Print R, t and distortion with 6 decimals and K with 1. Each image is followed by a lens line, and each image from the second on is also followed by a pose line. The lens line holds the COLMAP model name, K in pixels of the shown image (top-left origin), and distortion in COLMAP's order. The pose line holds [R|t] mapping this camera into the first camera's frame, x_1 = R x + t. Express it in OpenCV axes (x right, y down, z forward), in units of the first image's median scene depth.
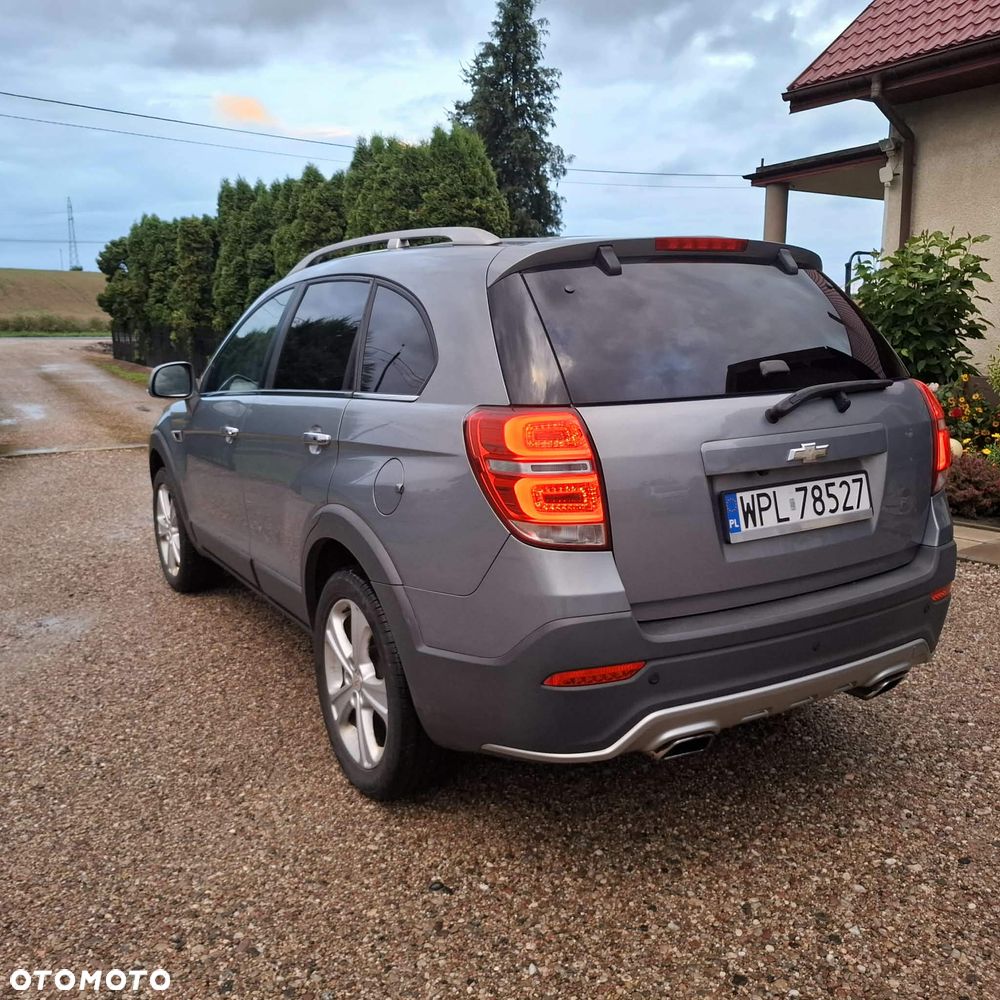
lens RADIAL K [[911.5, 0, 500.0], [0, 911.5, 500.0], [0, 0, 1]] dist [0.105408, -0.142881]
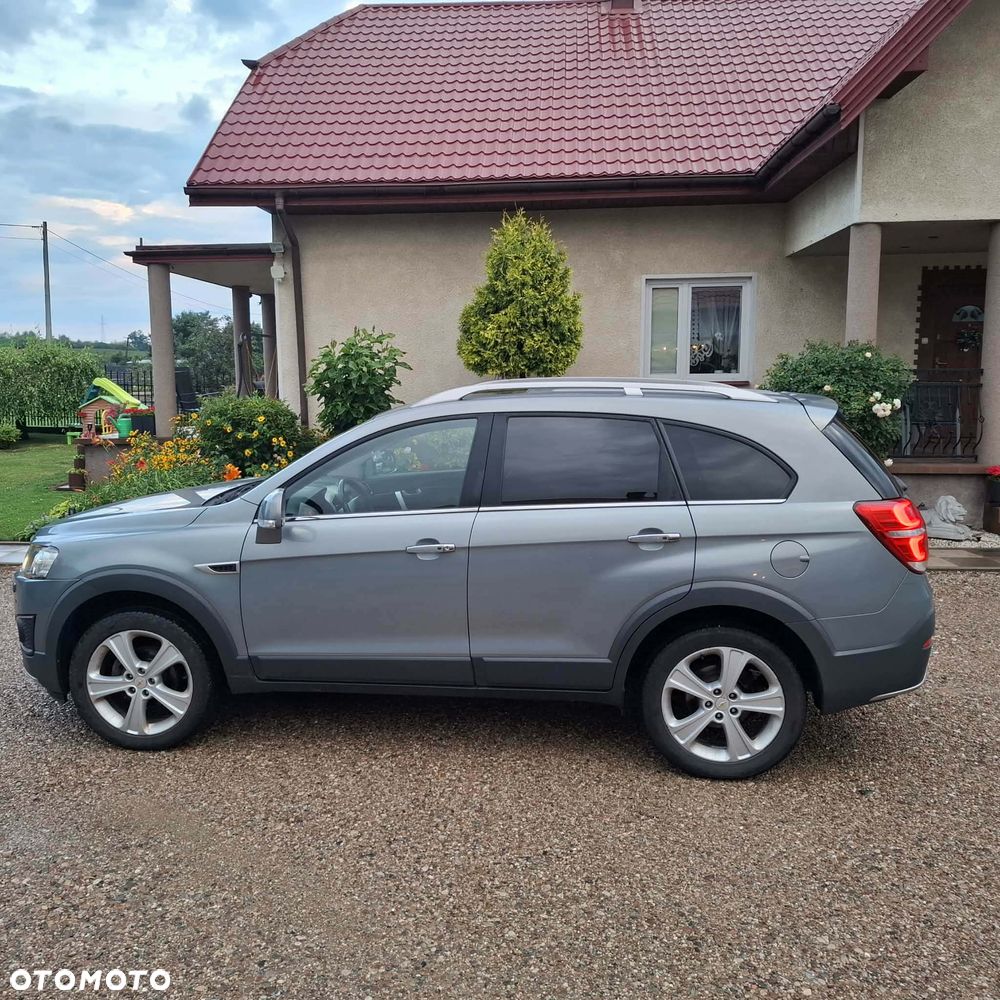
lens RADIAL K [[909.8, 0, 479.8], [0, 909.8, 489.2], [0, 0, 1]] dist [0.110832, -0.143390]
pose [[0.624905, -0.094271, 0.774988, -0.327232], [0.141205, 0.989959, 0.006561, -0.042875], [-0.767825, 0.105332, 0.631941, 0.080084]]
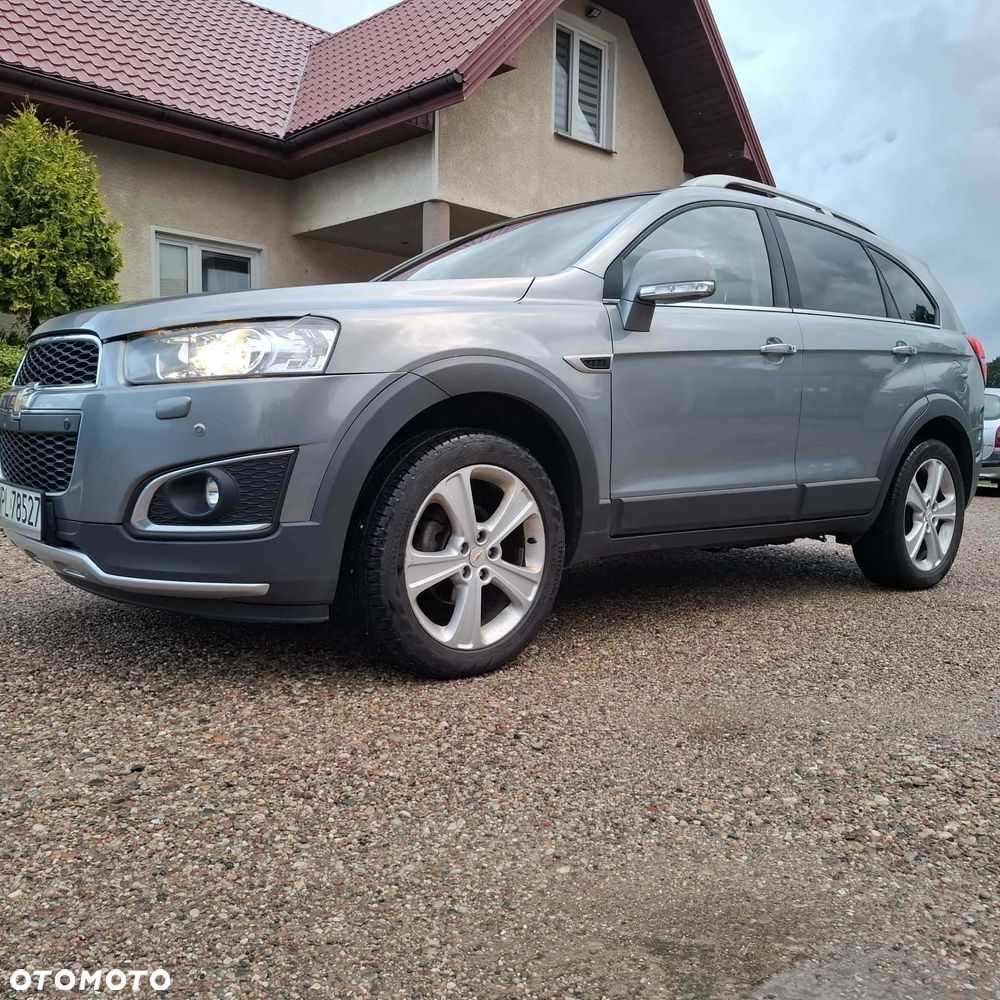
lens RADIAL K [[916.9, 0, 481.8], [0, 916.9, 480.0], [0, 0, 1]] dist [0.115706, -0.163803]
pose [[-0.155093, -0.045779, 0.986839, -0.344479], [0.159045, 0.984738, 0.070678, -0.017585], [-0.975013, 0.167913, -0.145445, 0.430727]]
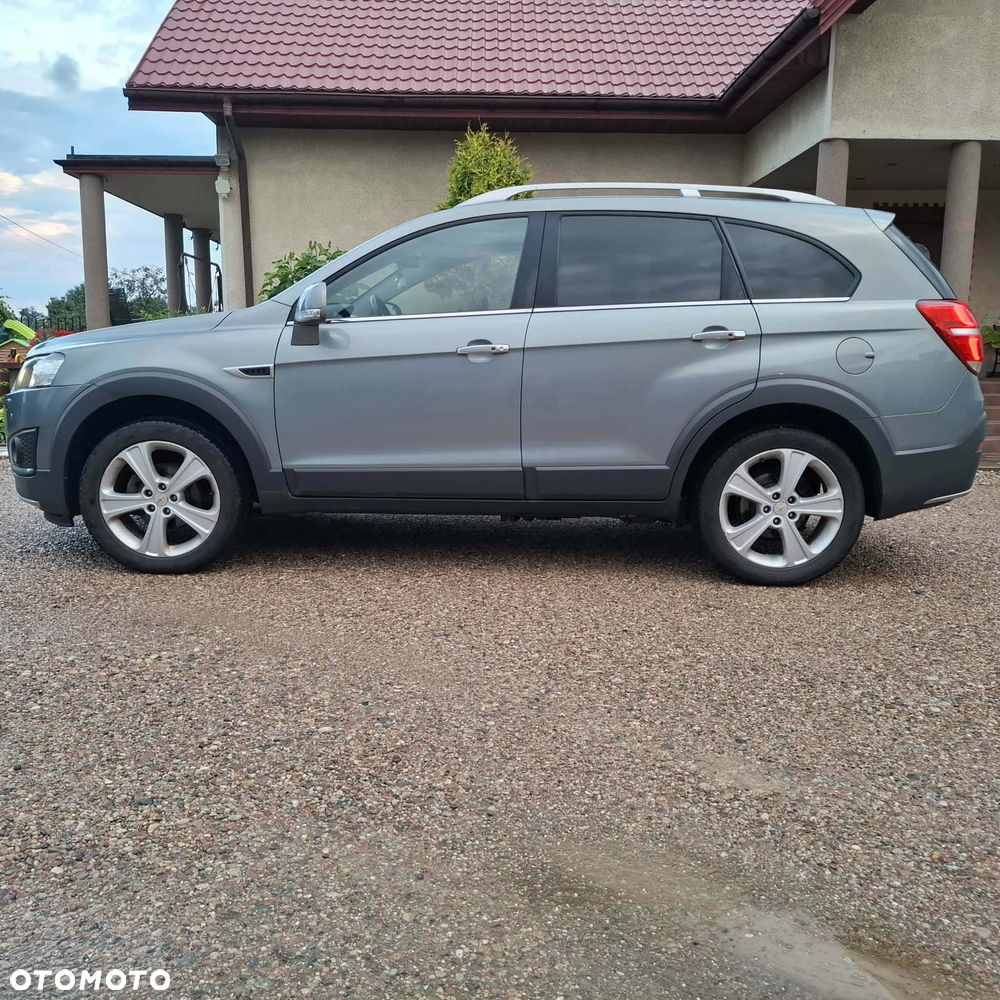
lens RADIAL K [[912.9, 0, 488.1], [0, 912.9, 496.4], [0, 0, 1]] dist [0.131260, -0.193603]
pose [[0.544559, -0.109196, 0.831584, -0.349997], [0.134229, 0.990055, 0.042106, 0.013964], [-0.827912, 0.088693, 0.553801, 0.132788]]
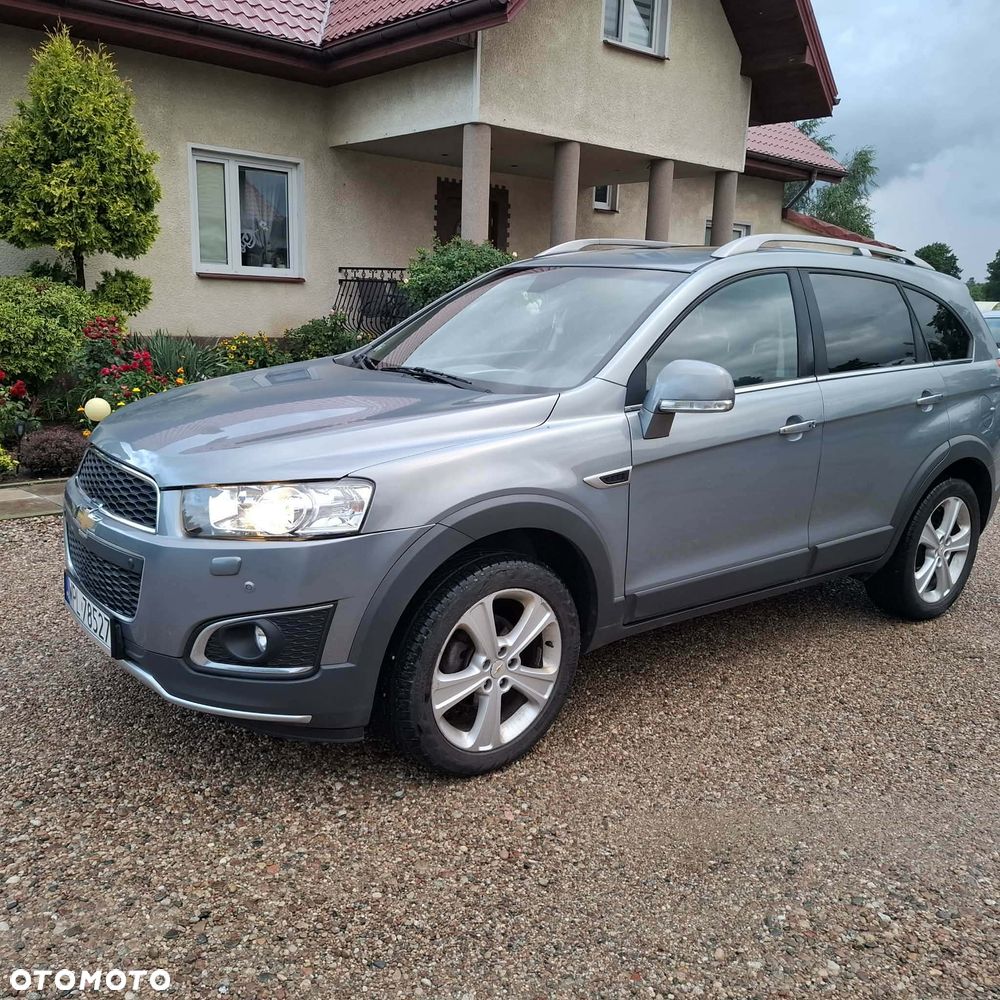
lens RADIAL K [[918.3, 0, 483.3], [0, 918.3, 488.1], [0, 0, 1]] dist [0.107366, -0.137866]
pose [[-0.112517, -0.195939, 0.974139, -0.354746], [0.145513, 0.966547, 0.211219, -0.077386], [-0.982937, 0.165516, -0.080241, 0.419320]]
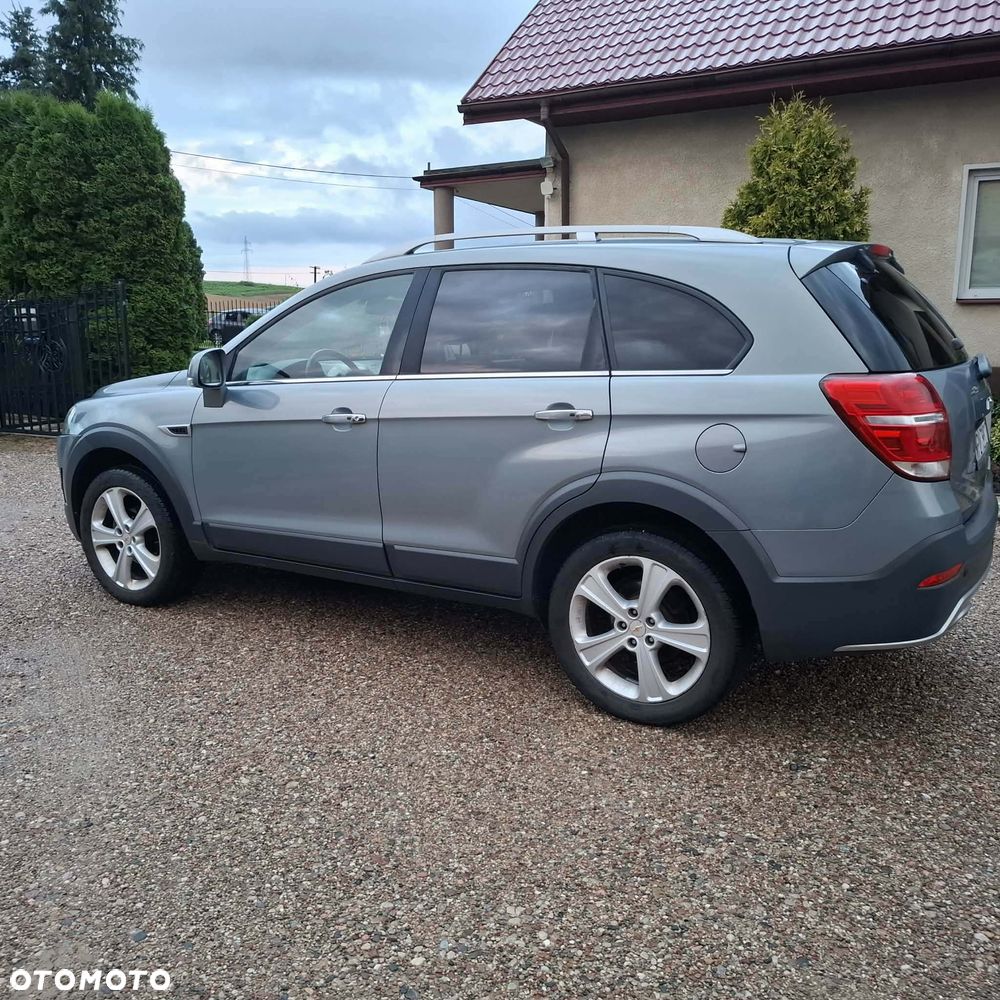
lens RADIAL K [[902.5, 0, 494.3], [0, 902.5, 503.0], [0, 0, 1]] dist [0.111726, -0.148612]
pose [[0.883477, -0.083514, 0.460970, -0.183144], [0.077079, 0.996485, 0.032807, -0.000931], [-0.462089, 0.006546, 0.886809, 0.019481]]
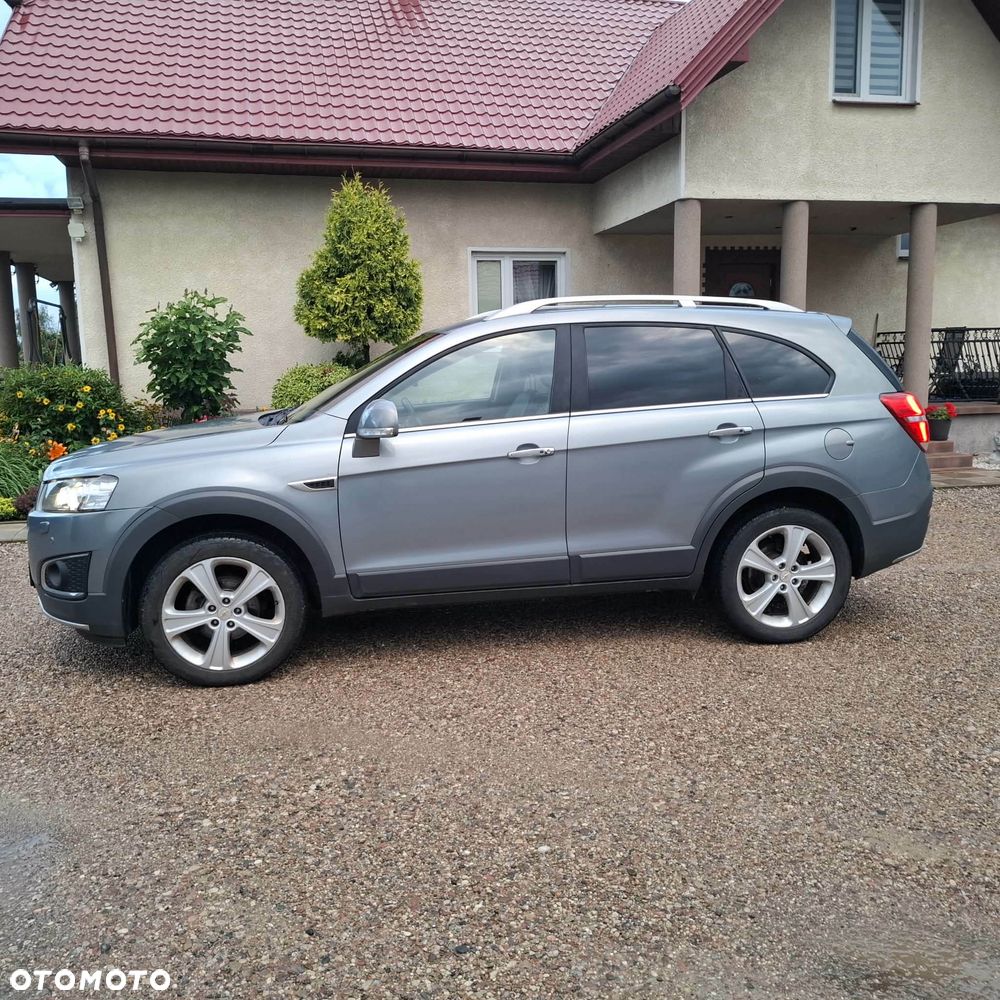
lens RADIAL K [[911.4, 0, 490.0], [0, 911.4, 487.8], [0, 0, 1]] dist [0.119934, -0.170274]
pose [[0.352399, -0.122171, 0.927841, -0.407812], [0.183394, 0.981234, 0.059547, -0.032364], [-0.917704, 0.149176, 0.368191, 0.192764]]
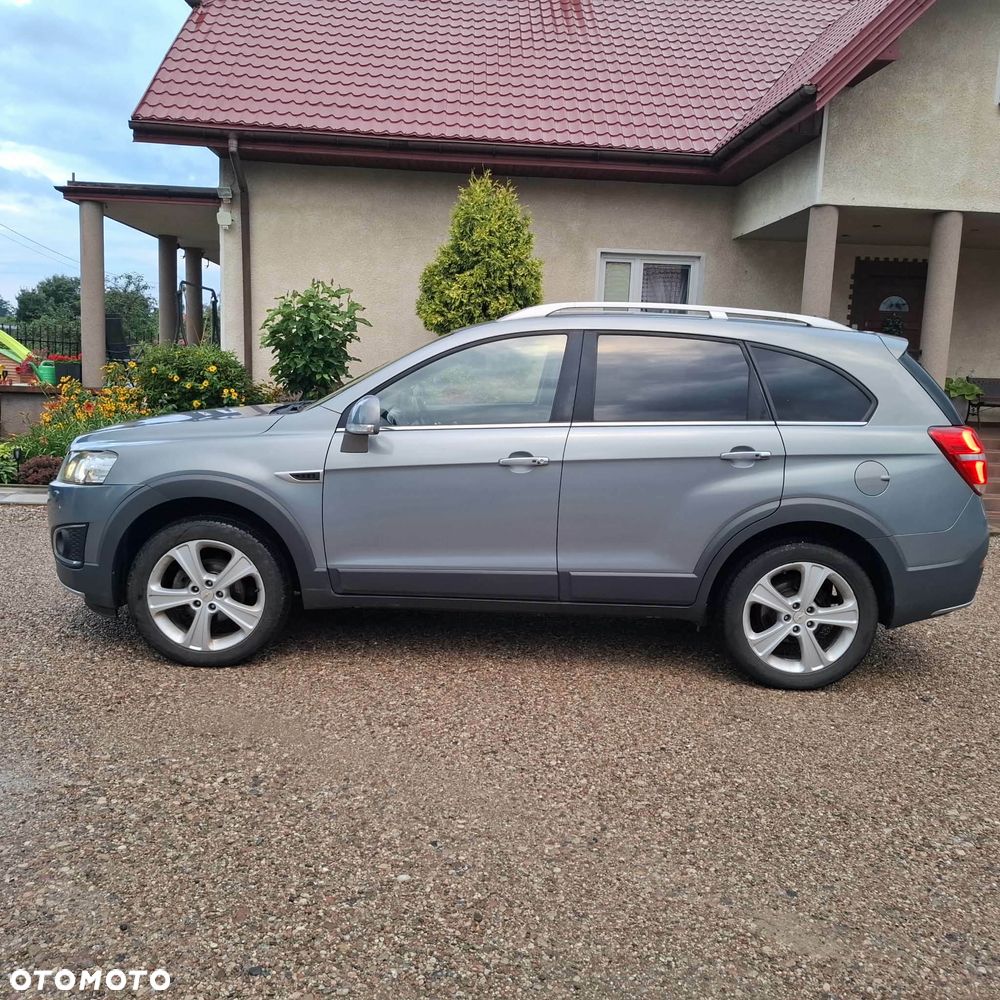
lens RADIAL K [[911.0, 0, 498.8], [0, 911.0, 486.7], [0, 0, 1]] dist [0.112436, -0.154735]
pose [[0.510515, -0.085566, 0.855601, -0.370476], [0.109036, 0.993446, 0.034292, -0.025365], [-0.852927, 0.075785, 0.516499, 0.142117]]
